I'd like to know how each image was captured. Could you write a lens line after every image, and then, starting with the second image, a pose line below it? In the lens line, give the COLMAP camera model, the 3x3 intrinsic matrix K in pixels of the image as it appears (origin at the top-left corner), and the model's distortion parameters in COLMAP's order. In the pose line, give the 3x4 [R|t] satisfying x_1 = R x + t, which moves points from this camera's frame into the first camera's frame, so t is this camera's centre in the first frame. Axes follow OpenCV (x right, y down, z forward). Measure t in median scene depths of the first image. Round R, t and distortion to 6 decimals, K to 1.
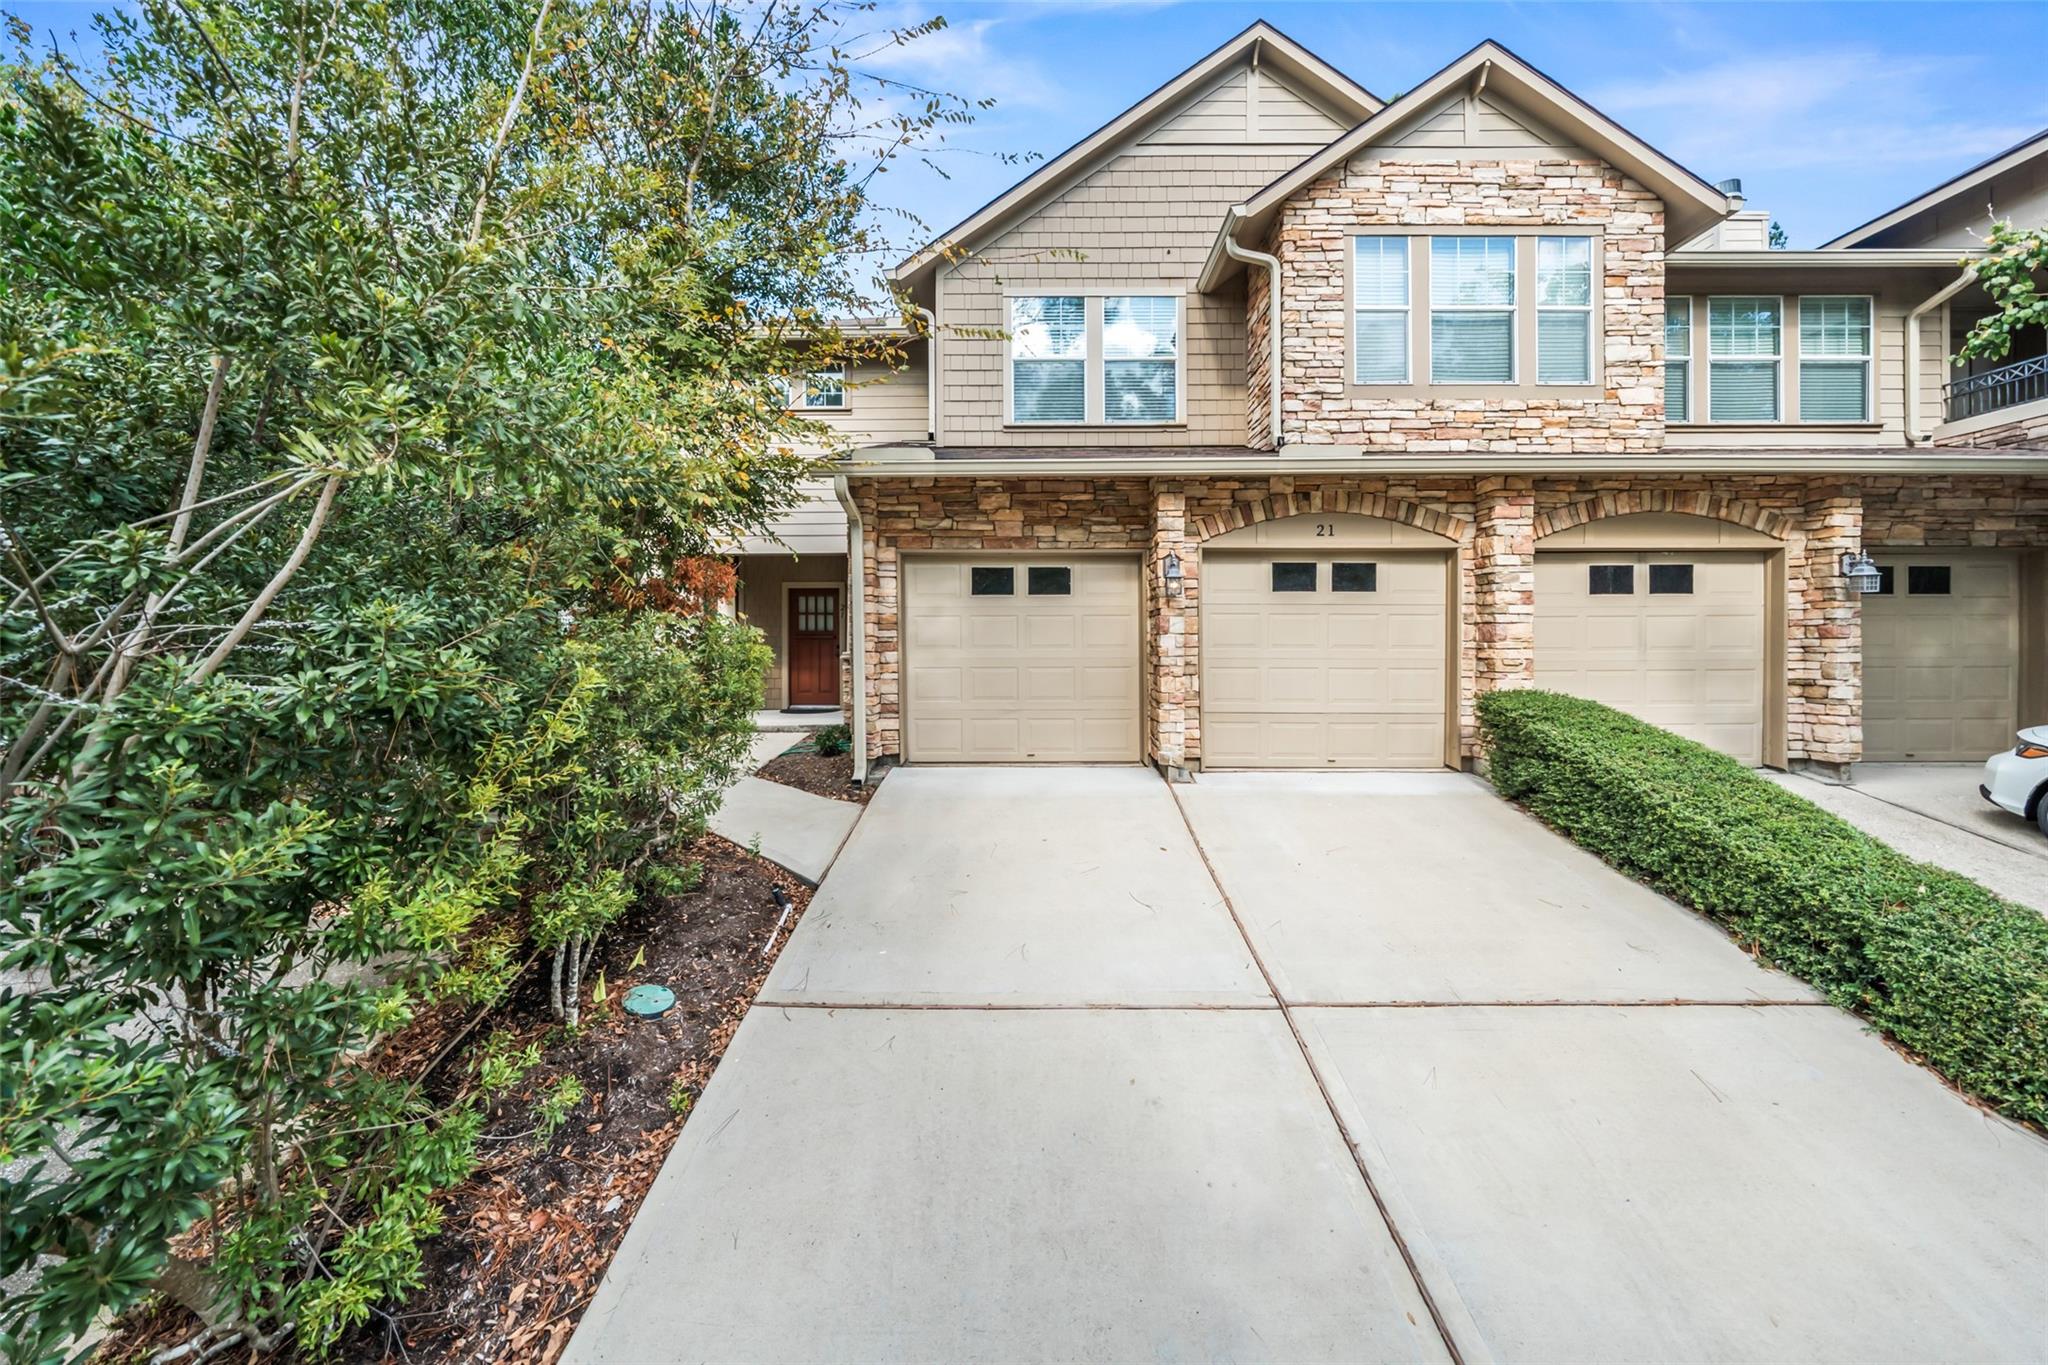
lens RADIAL K [[666.6, 0, 1039.2], [0, 666.6, 681.3], [0, 0, 1]] dist [-0.007206, 0.000655]
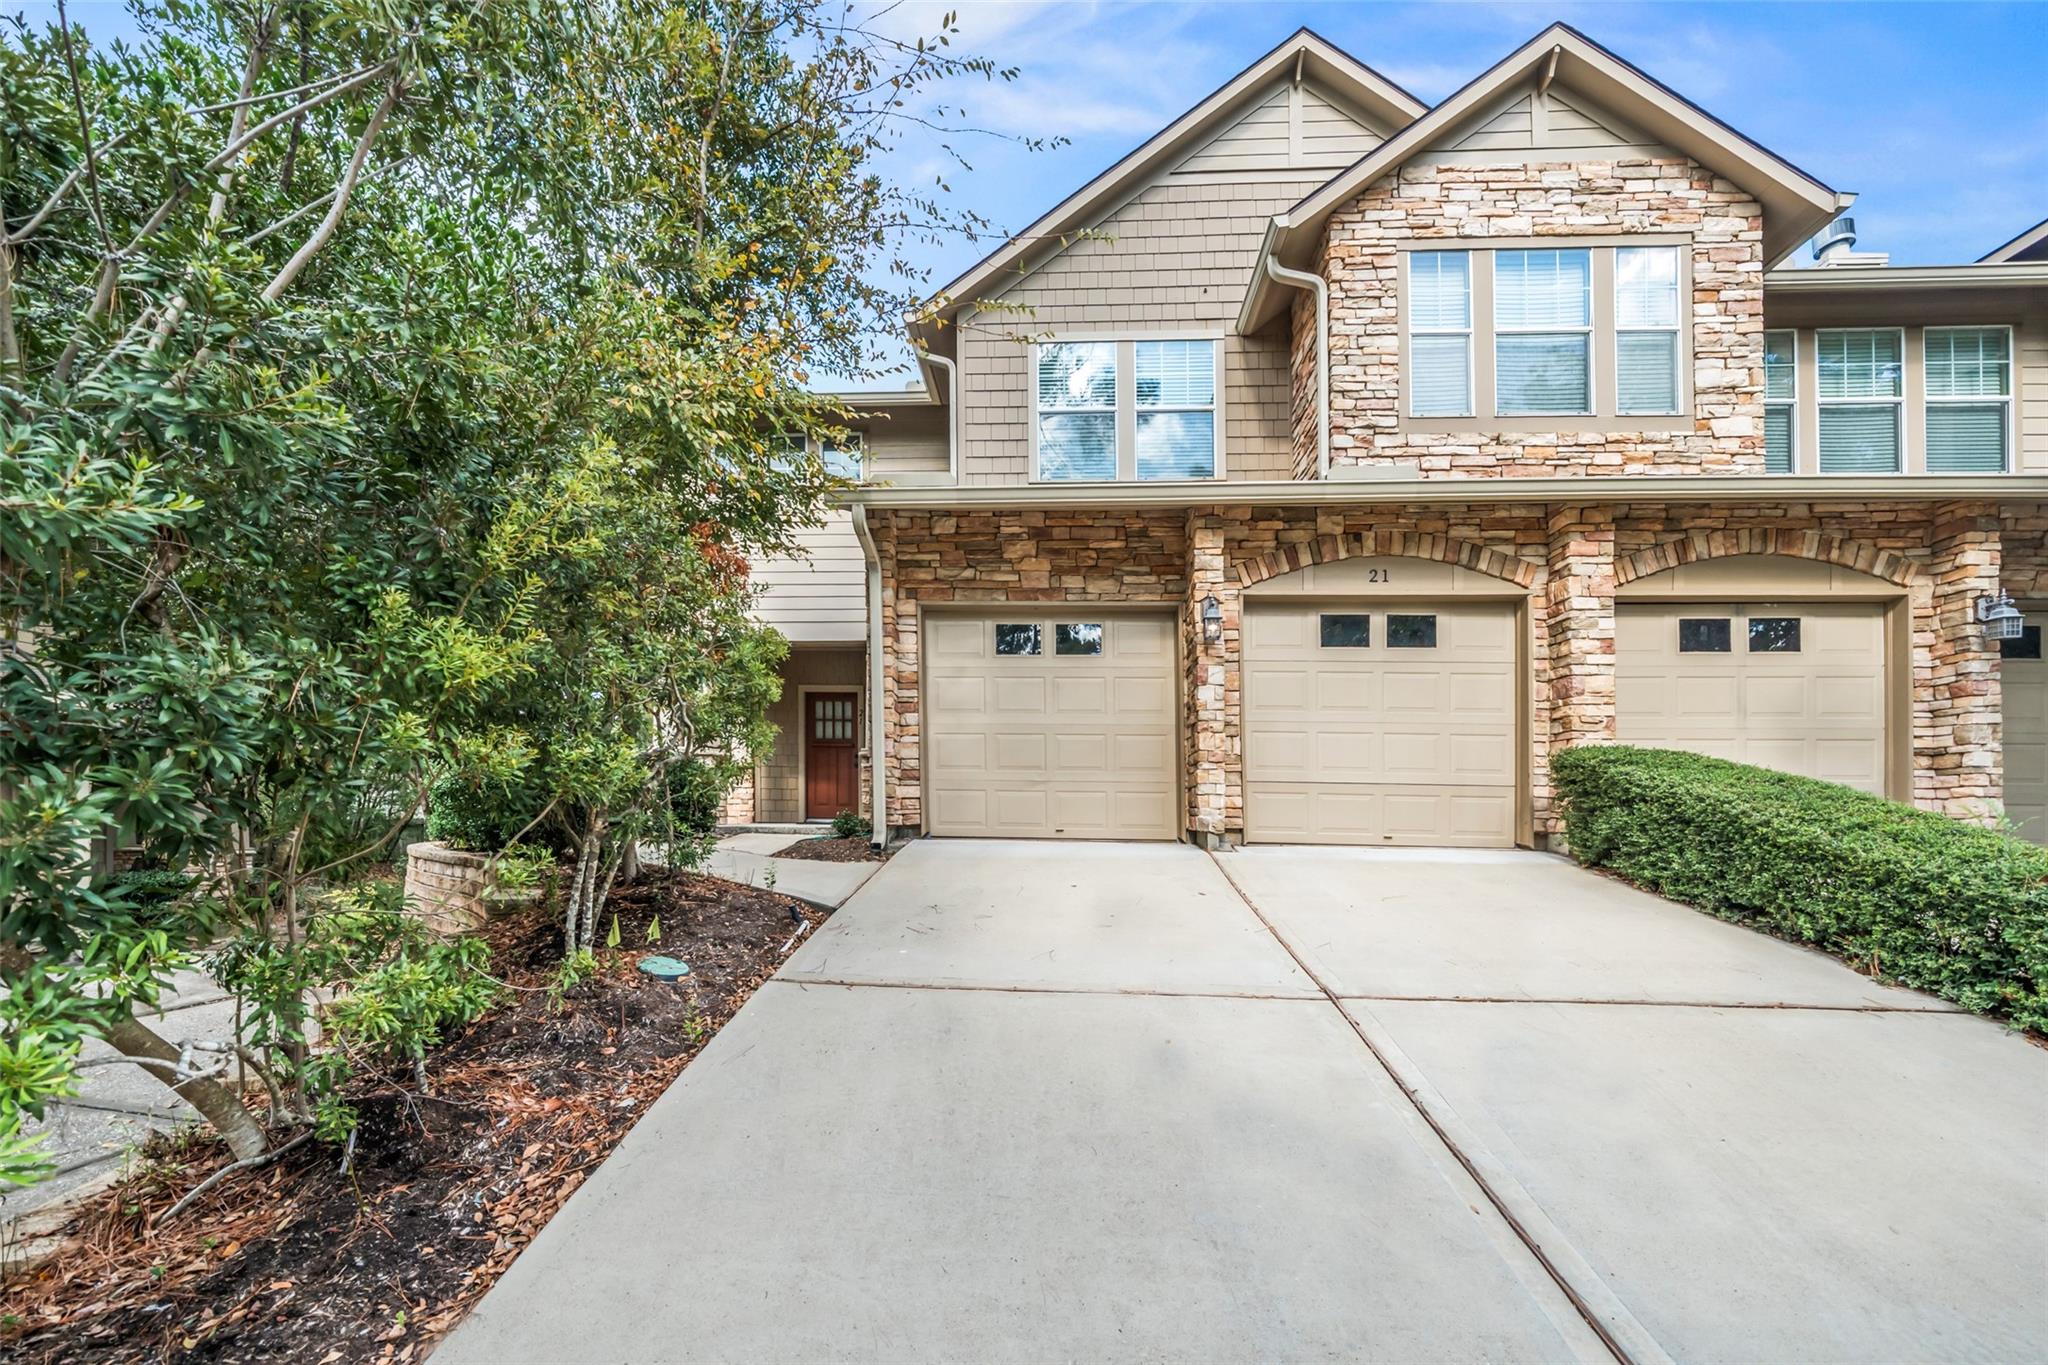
lens RADIAL K [[707.5, 0, 1031.7], [0, 707.5, 642.1], [0, 0, 1]] dist [-0.007849, 0.000958]
pose [[0.998778, -0.004384, -0.049228, -0.001411], [0.004071, 0.999971, -0.006472, -0.131151], [0.049255, 0.006263, 0.998767, 0.003206]]
